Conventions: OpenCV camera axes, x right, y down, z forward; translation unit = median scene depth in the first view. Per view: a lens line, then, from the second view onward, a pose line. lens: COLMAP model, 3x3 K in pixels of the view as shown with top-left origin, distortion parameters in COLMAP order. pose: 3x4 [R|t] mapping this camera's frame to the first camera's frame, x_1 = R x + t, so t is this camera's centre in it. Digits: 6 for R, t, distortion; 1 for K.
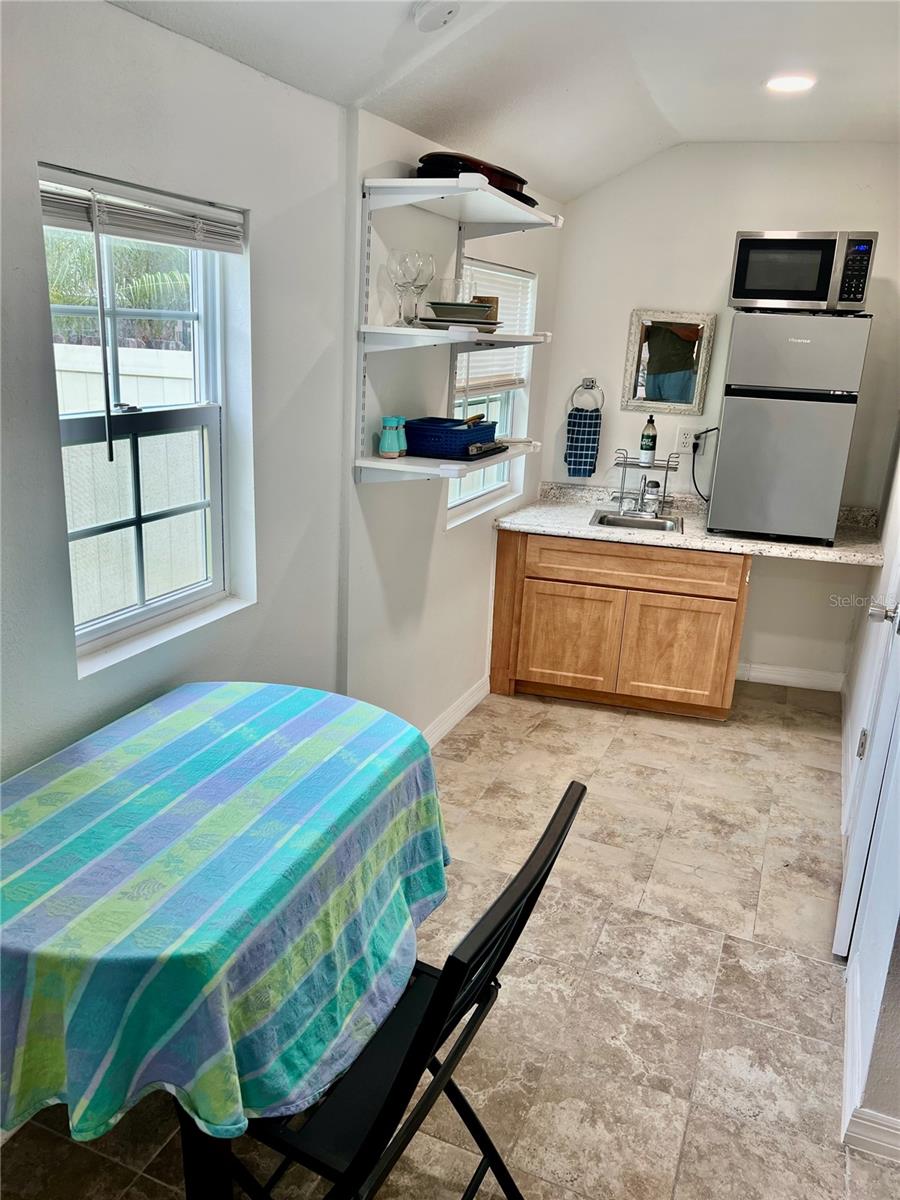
lens RADIAL K [[905.2, 0, 451.5], [0, 905.2, 609.3], [0, 0, 1]] dist [0.040063, -0.048732]
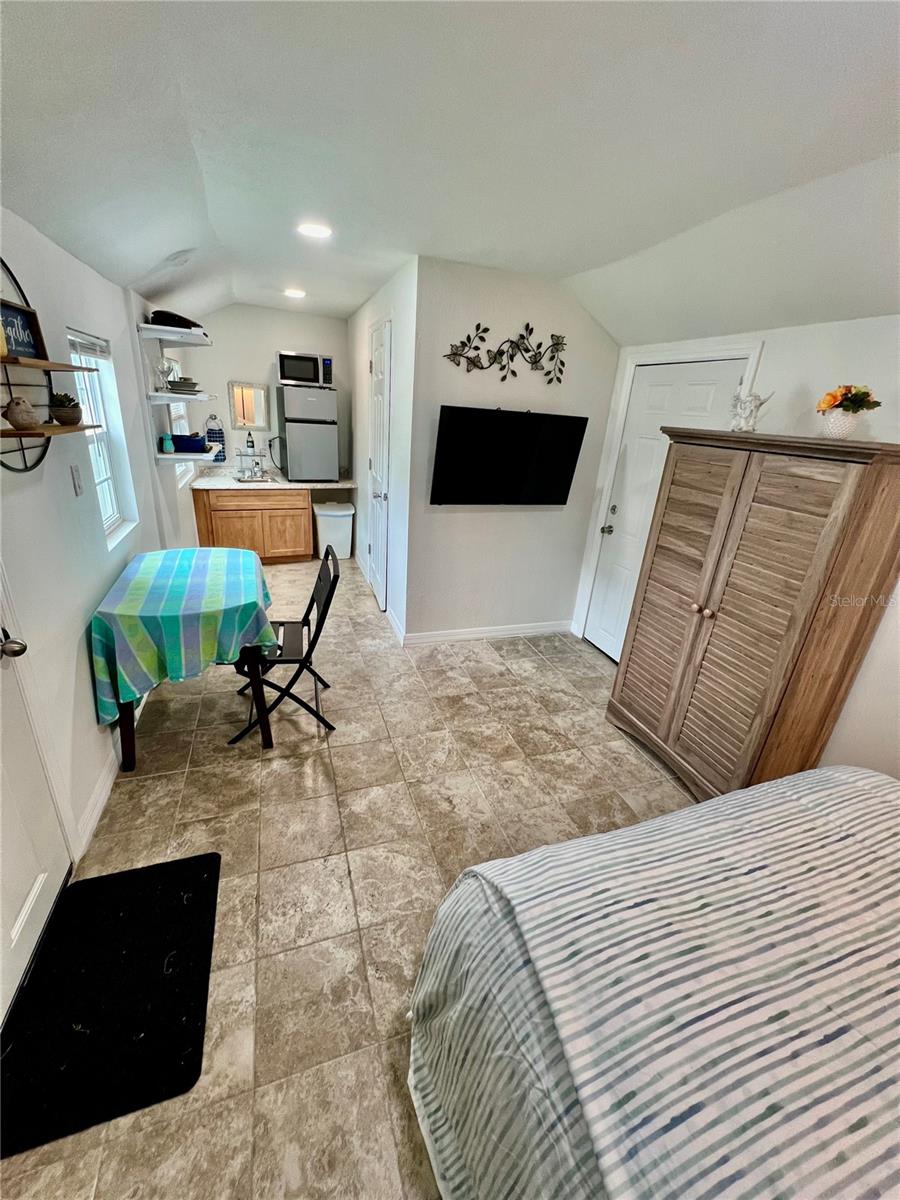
lens RADIAL K [[482.3, 0, 454.2], [0, 482.3, 598.0], [0, 0, 1]] dist [-0.003251, 0.000150]
pose [[0.746487, -0.237682, 0.621502, -0.281419], [0.159874, 0.970733, 0.179215, 0.059485], [-0.645908, -0.034419, 0.762639, -0.279488]]
